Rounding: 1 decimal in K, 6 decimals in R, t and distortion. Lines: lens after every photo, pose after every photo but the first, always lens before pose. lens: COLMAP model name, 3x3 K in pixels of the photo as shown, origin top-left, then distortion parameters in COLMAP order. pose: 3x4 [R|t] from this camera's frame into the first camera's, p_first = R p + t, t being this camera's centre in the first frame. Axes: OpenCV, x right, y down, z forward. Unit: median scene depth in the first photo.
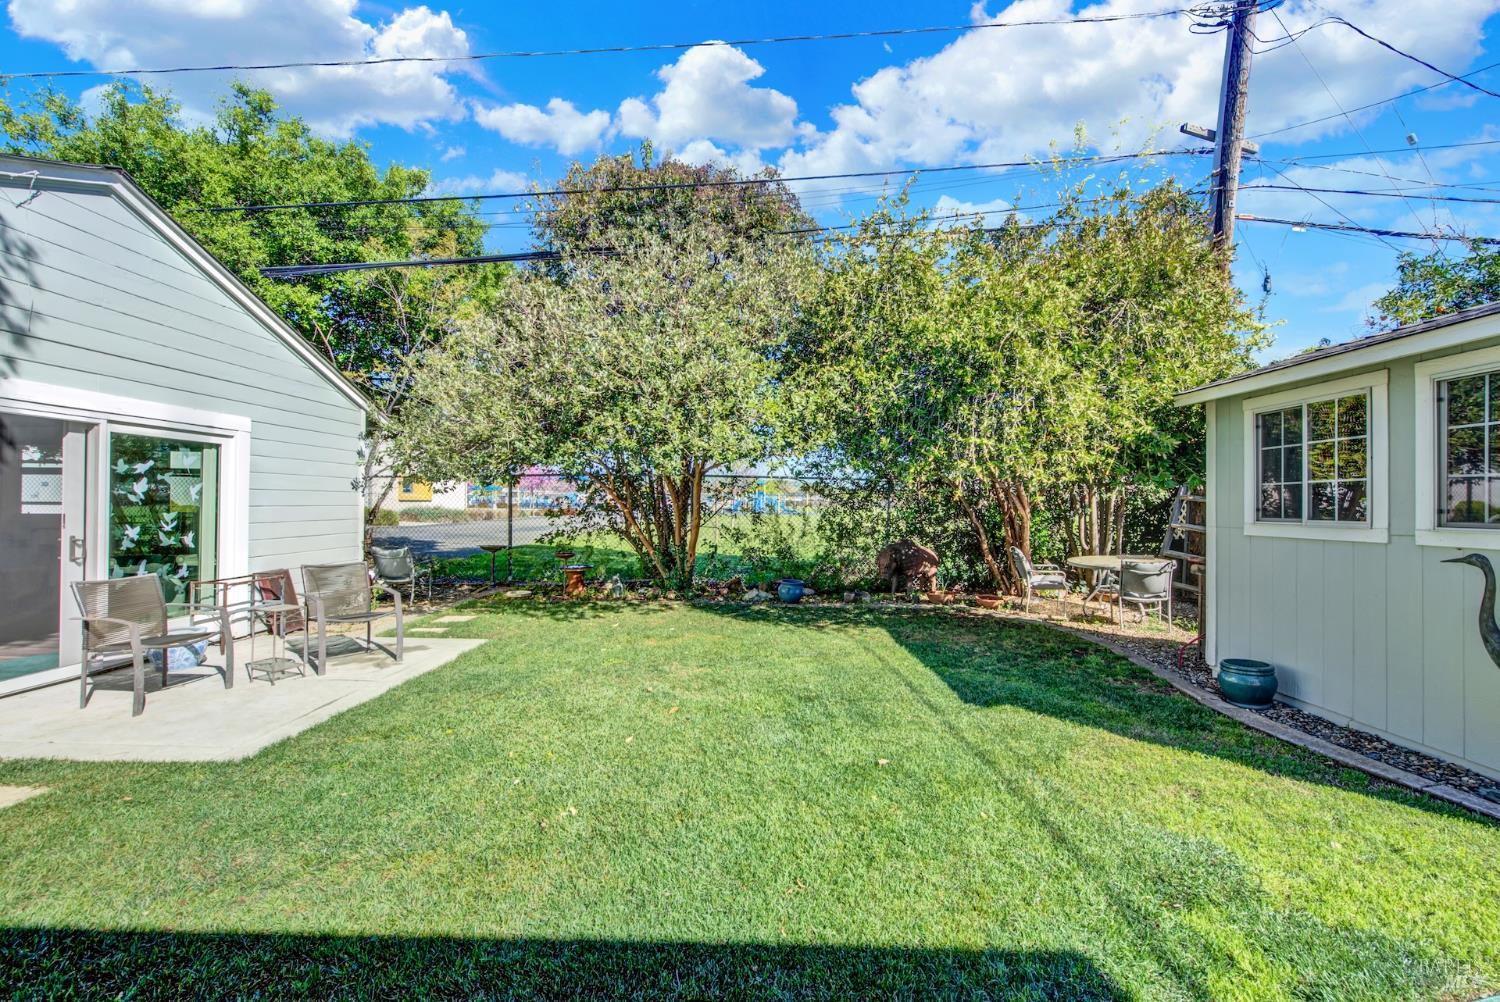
lens RADIAL K [[602.2, 0, 755.1], [0, 602.2, 502.6], [0, 0, 1]] dist [0.001073, -0.000690]
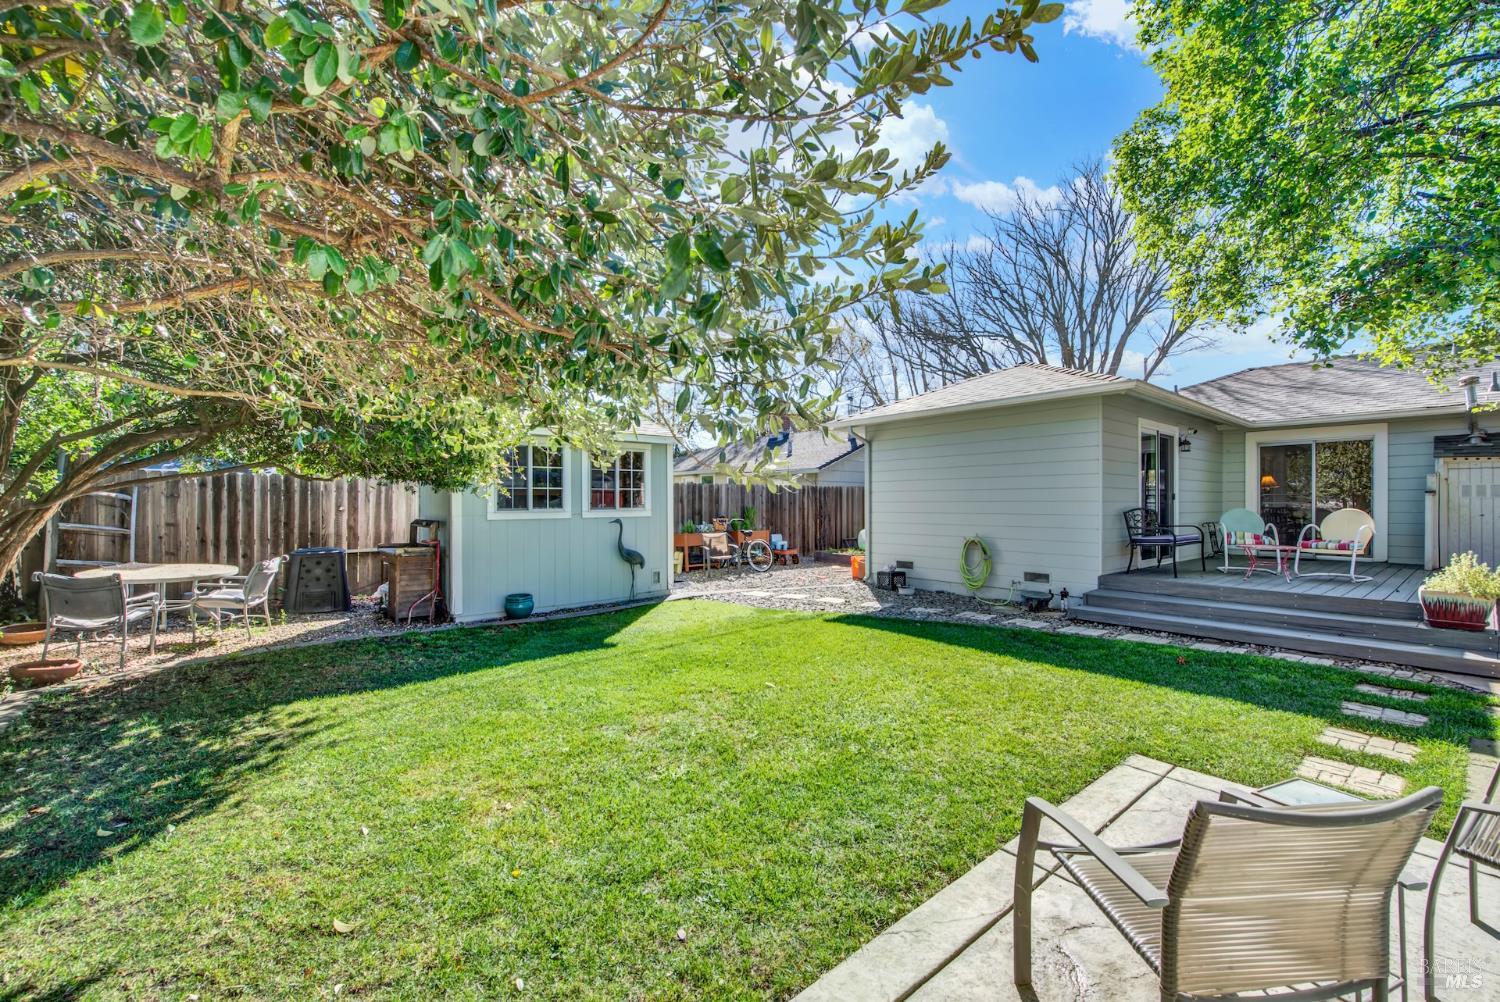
lens RADIAL K [[593.3, 0, 776.2], [0, 593.3, 501.1], [0, 0, 1]] dist [0.000893, 0.000024]
pose [[-0.649672, -0.006059, 0.760191, -0.844307], [-0.005866, 0.999978, 0.002957, -0.003142], [-0.760192, -0.002538, -0.649693, 1.452446]]
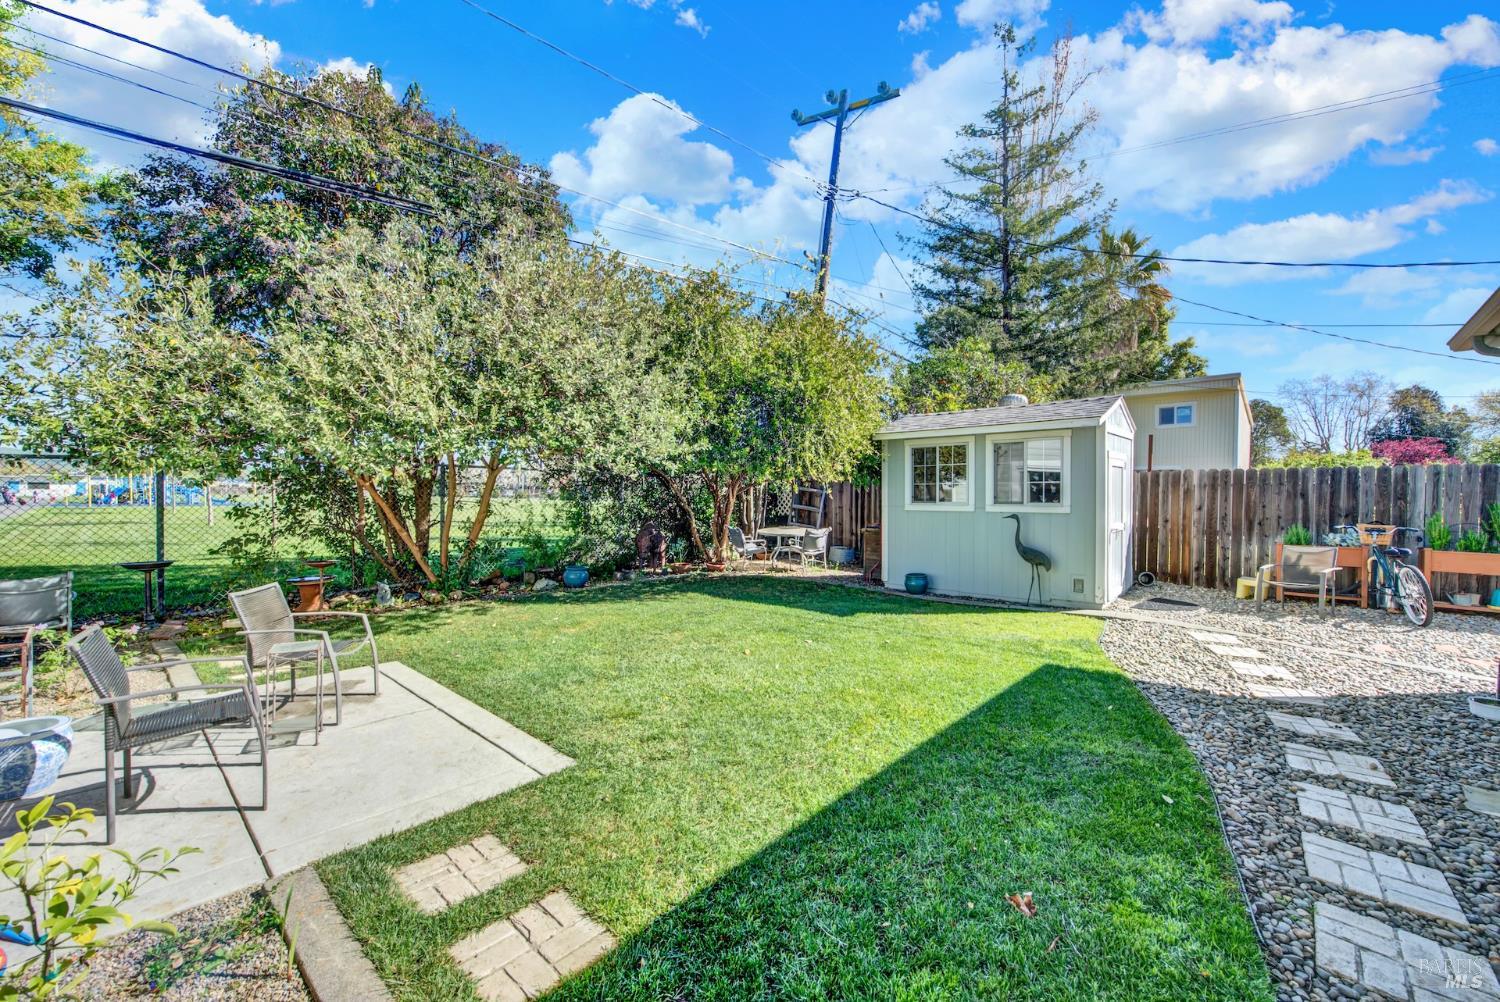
lens RADIAL K [[602.2, 0, 755.1], [0, 602.2, 502.6], [0, 0, 1]] dist [0.001073, -0.000690]
pose [[0.666376, -0.020749, 0.745327, -0.959376], [0.002835, 0.999676, 0.025296, -0.020426], [-0.745611, -0.014744, 0.666219, 0.078081]]
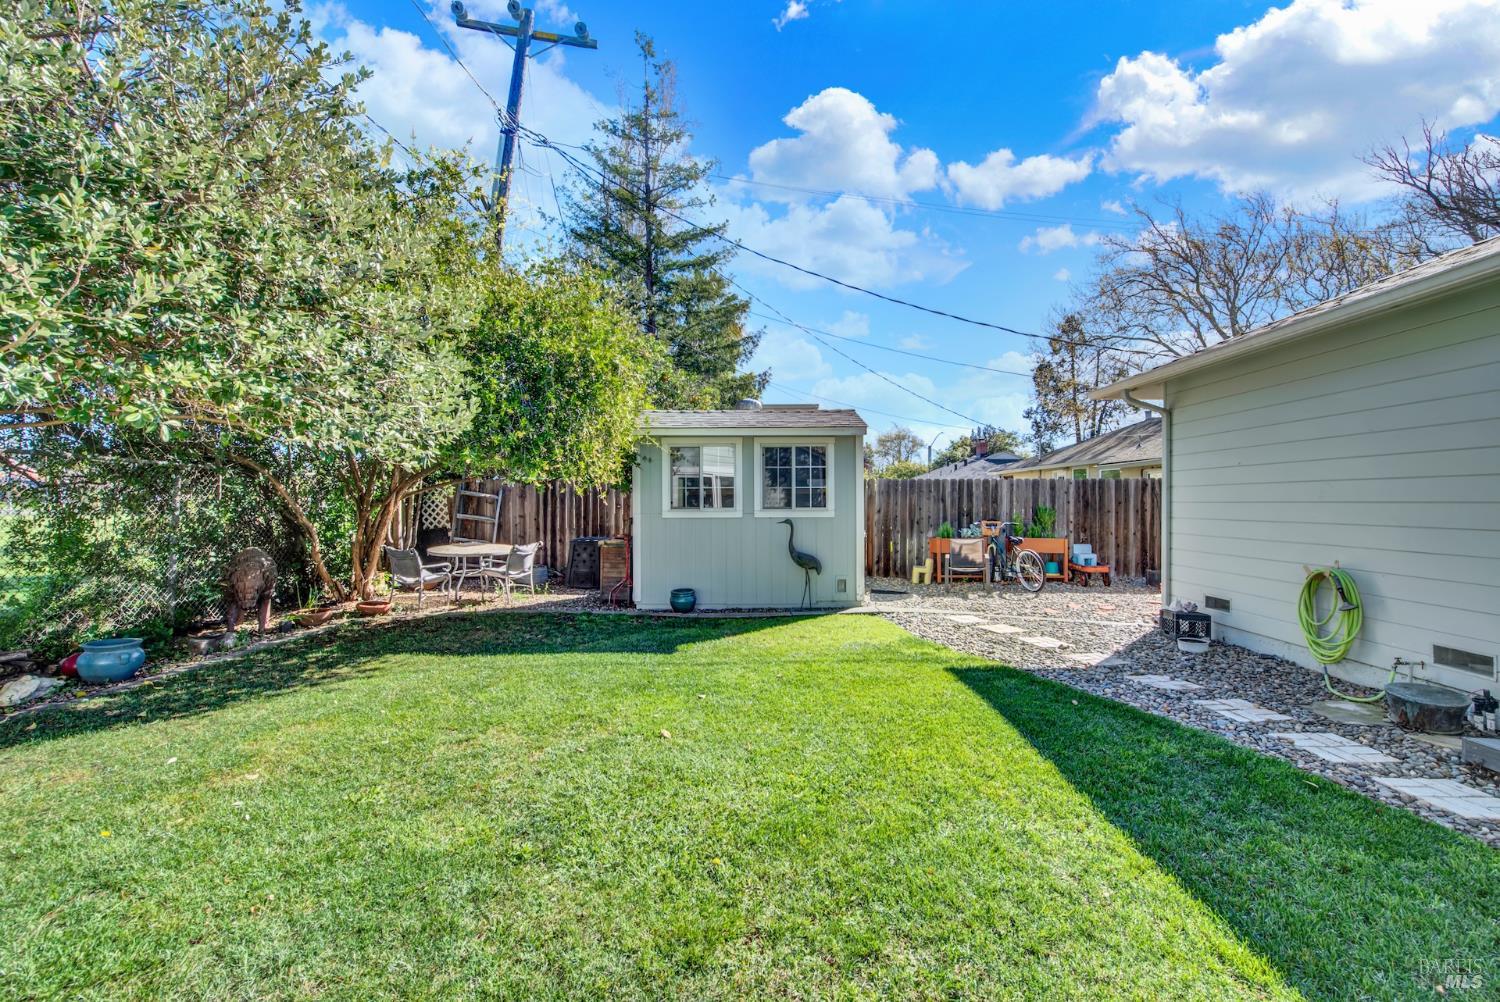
lens RADIAL K [[602.2, 0, 755.1], [0, 602.2, 502.6], [0, 0, 1]] dist [0.001073, -0.000690]
pose [[0.011752, -0.012034, 0.999859, -0.878146], [-0.002482, 0.999924, 0.012064, -0.009279], [-0.999928, -0.002623, 0.011721, 0.738369]]
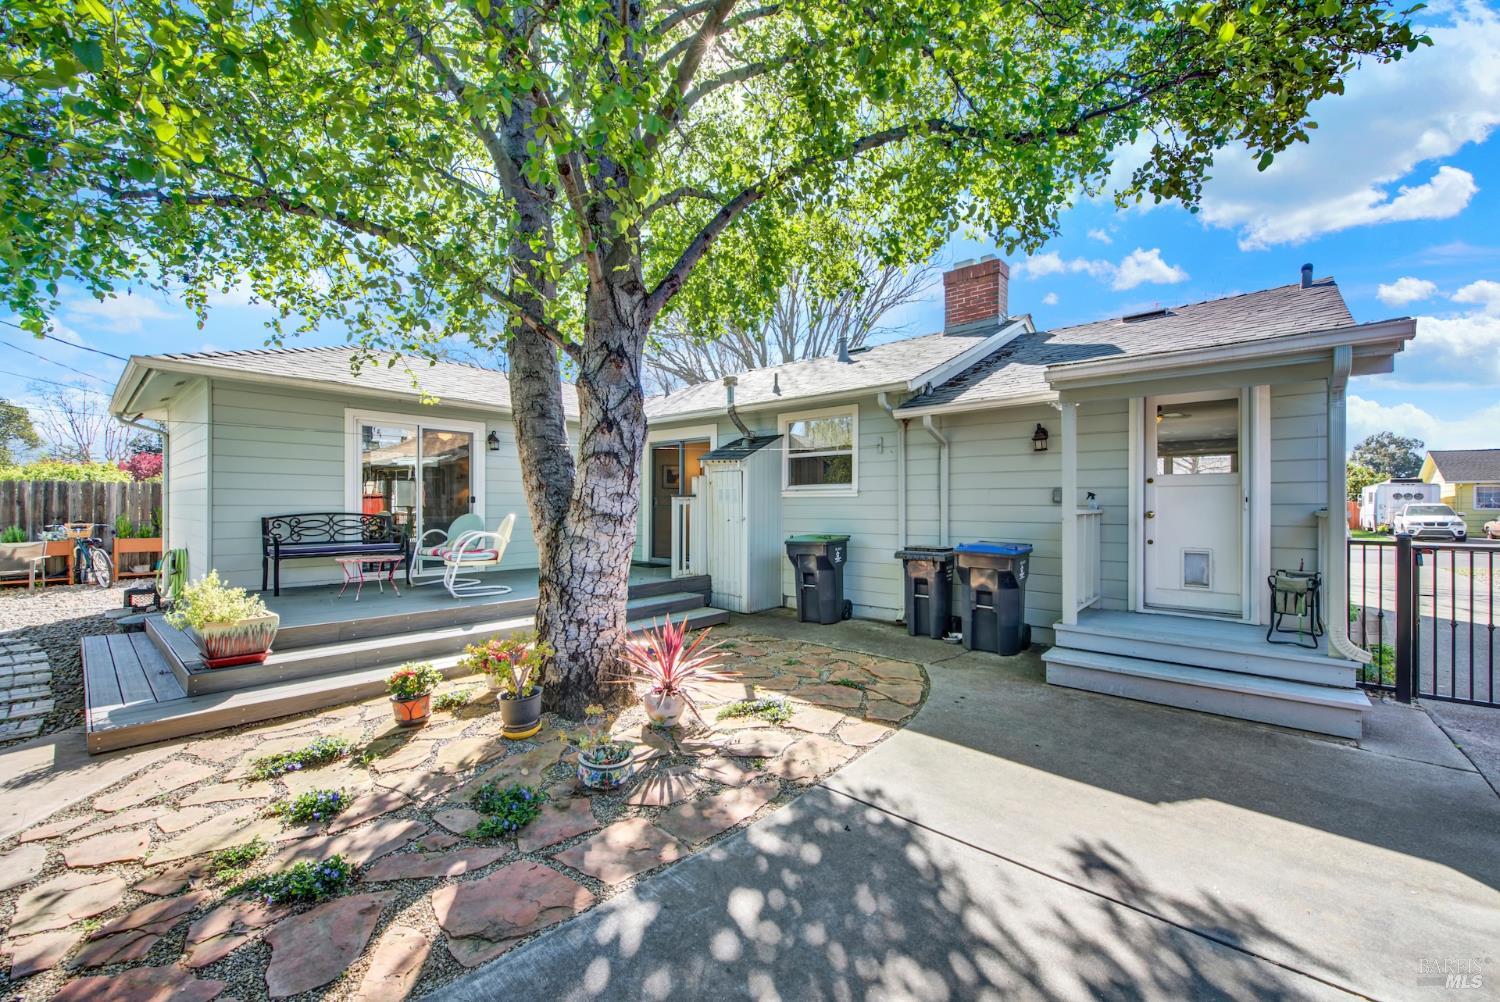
lens RADIAL K [[602.2, 0, 755.1], [0, 602.2, 502.6], [0, 0, 1]] dist [0.001073, -0.000690]
pose [[-0.759035, -0.009376, 0.650983, -1.991202], [-0.009544, 0.999949, 0.003274, -0.024154], [-0.650980, -0.003728, -0.759086, -0.019813]]
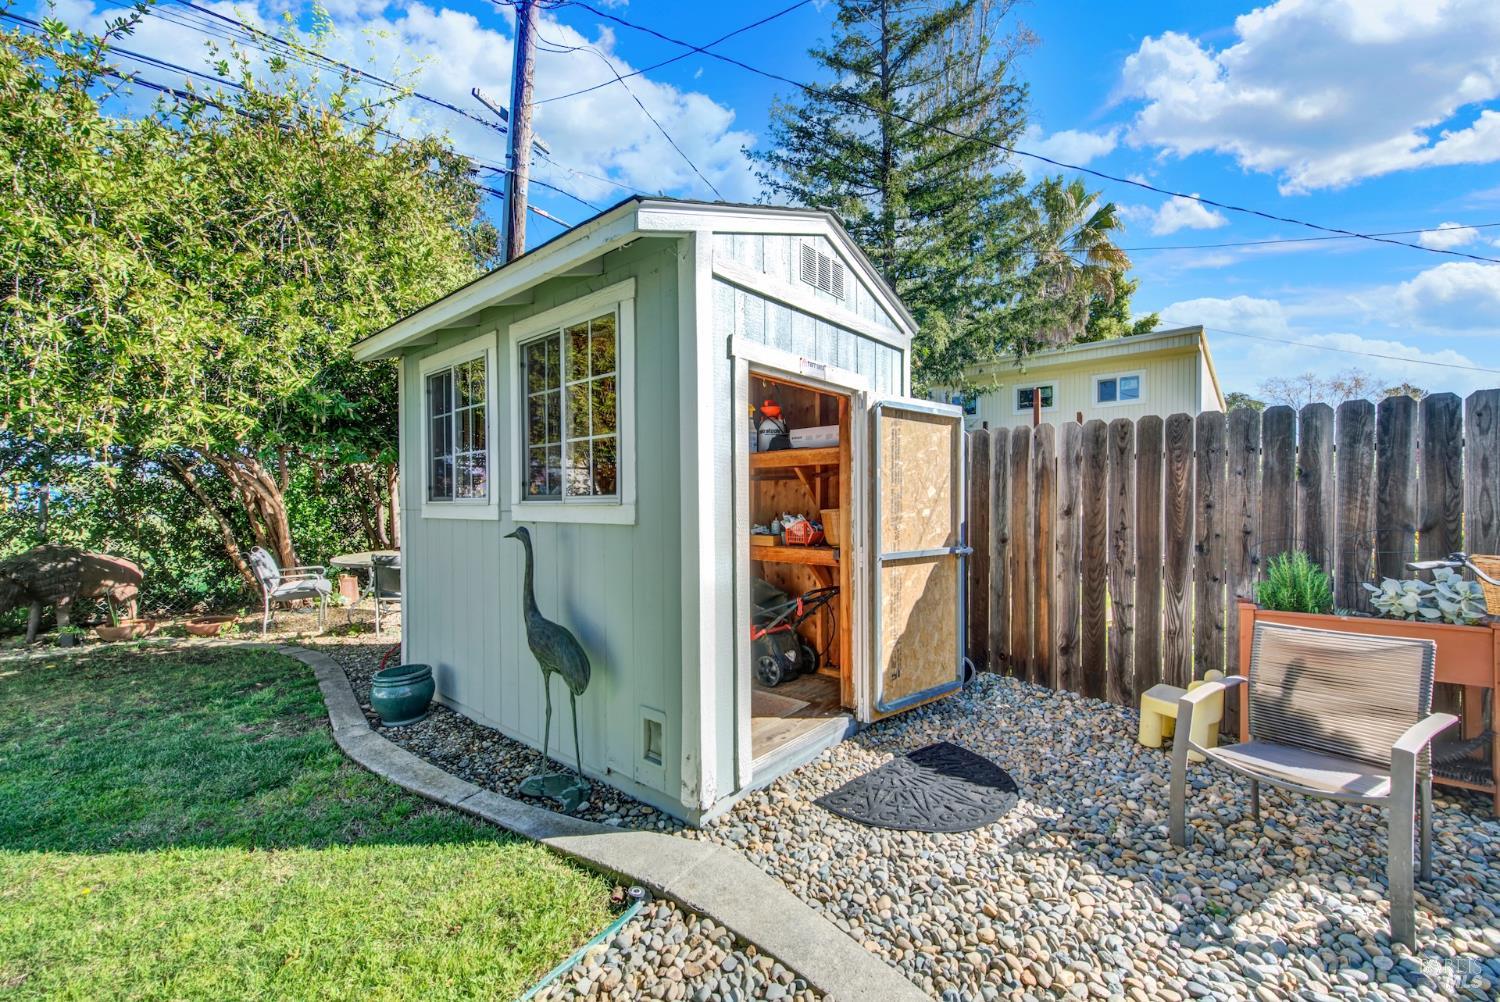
lens RADIAL K [[593.5, 0, 761.5], [0, 593.5, 503.9], [0, 0, 1]] dist [-0.000589, -0.000182]
pose [[0.655819, -0.011738, 0.754827, 0.500321], [0.005337, 0.999926, 0.010913, 0.027812], [-0.754899, -0.003129, 0.655834, 0.082080]]
